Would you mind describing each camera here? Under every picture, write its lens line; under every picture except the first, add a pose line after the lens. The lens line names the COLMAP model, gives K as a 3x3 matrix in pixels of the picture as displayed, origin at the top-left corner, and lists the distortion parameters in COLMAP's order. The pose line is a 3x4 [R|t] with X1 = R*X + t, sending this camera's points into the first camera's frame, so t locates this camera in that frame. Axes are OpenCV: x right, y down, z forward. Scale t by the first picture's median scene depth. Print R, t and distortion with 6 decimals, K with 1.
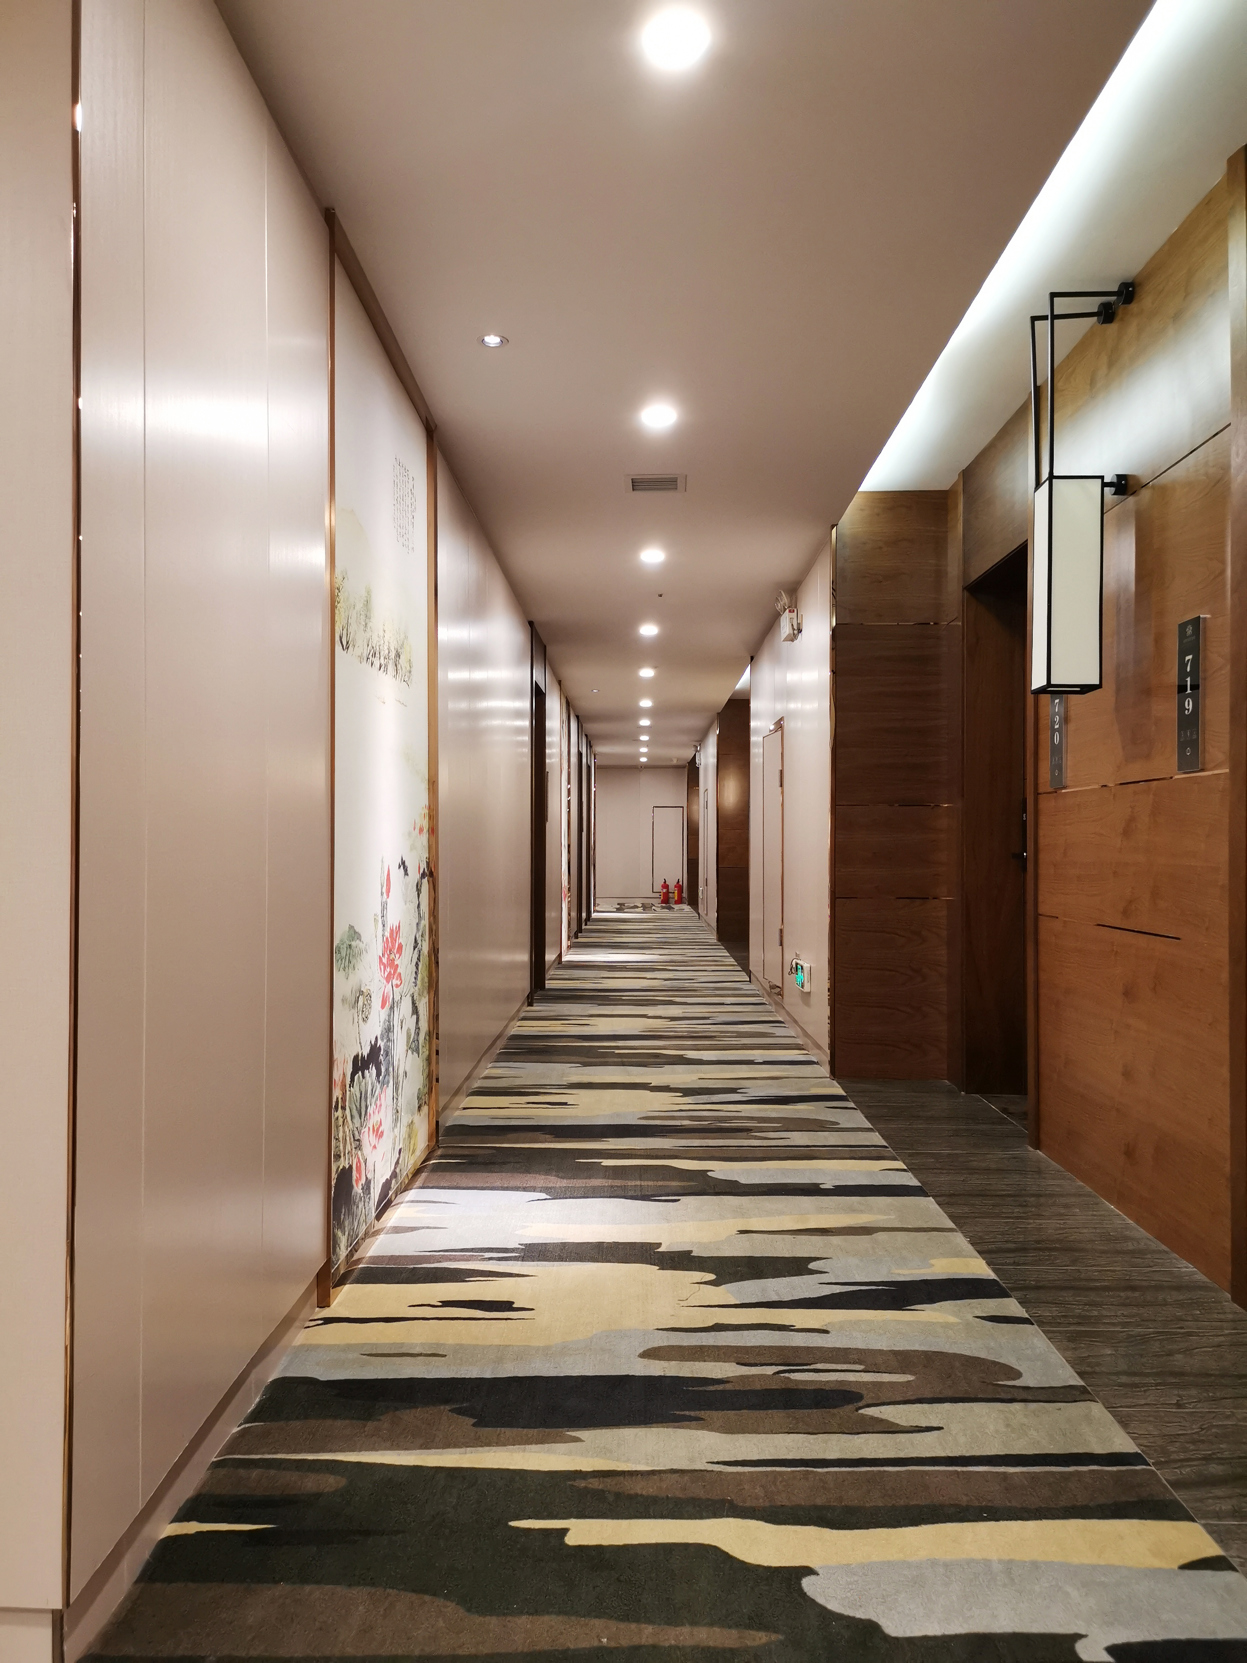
lens RADIAL K [[1272.4, 0, 623.5], [0, 1272.4, 831.5], [0, 0, 1]] dist [0.057116, -0.054558]
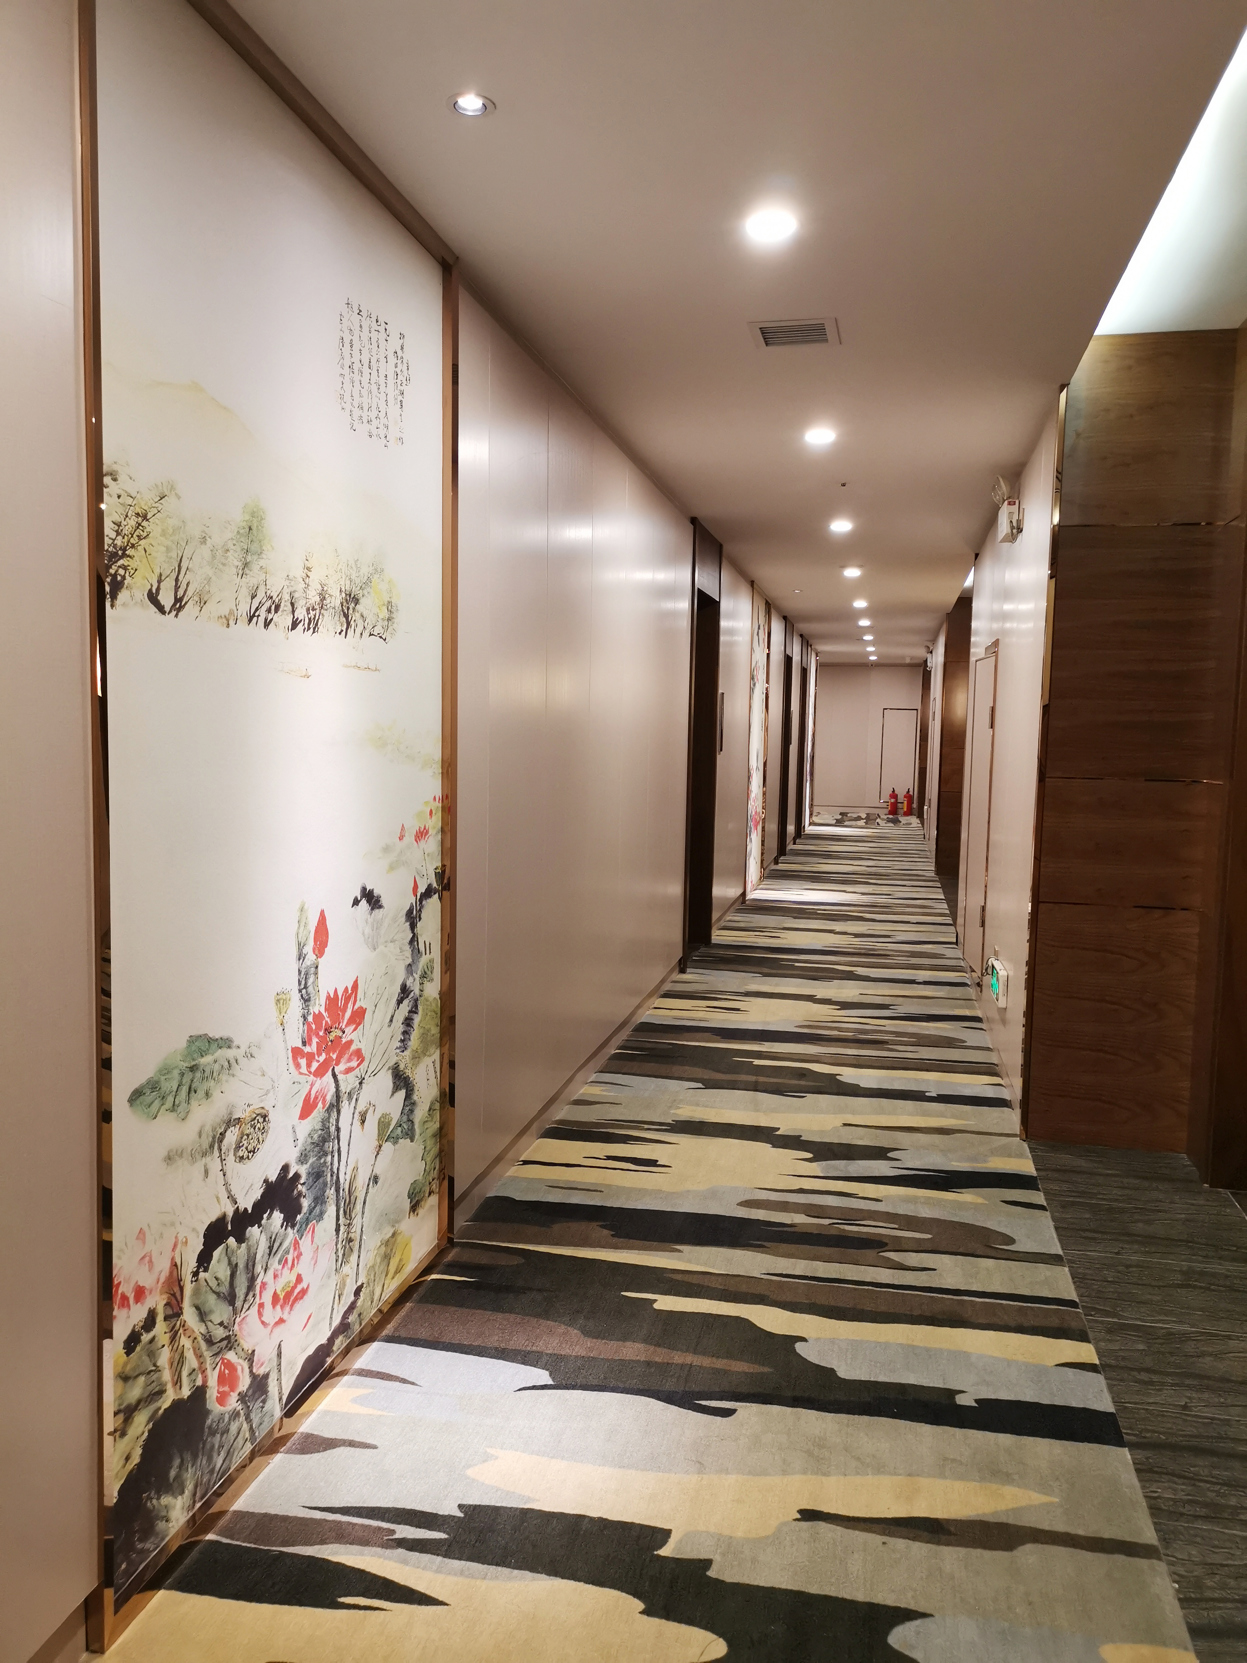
lens RADIAL K [[1272.4, 0, 623.5], [0, 1272.4, 831.5], [0, 0, 1]] dist [0.057116, -0.054558]
pose [[0.981154, 0.036098, -0.189824, 0.069368], [-0.018637, 0.995494, 0.092978, -0.054215], [0.192325, -0.087688, 0.977406, 0.230638]]
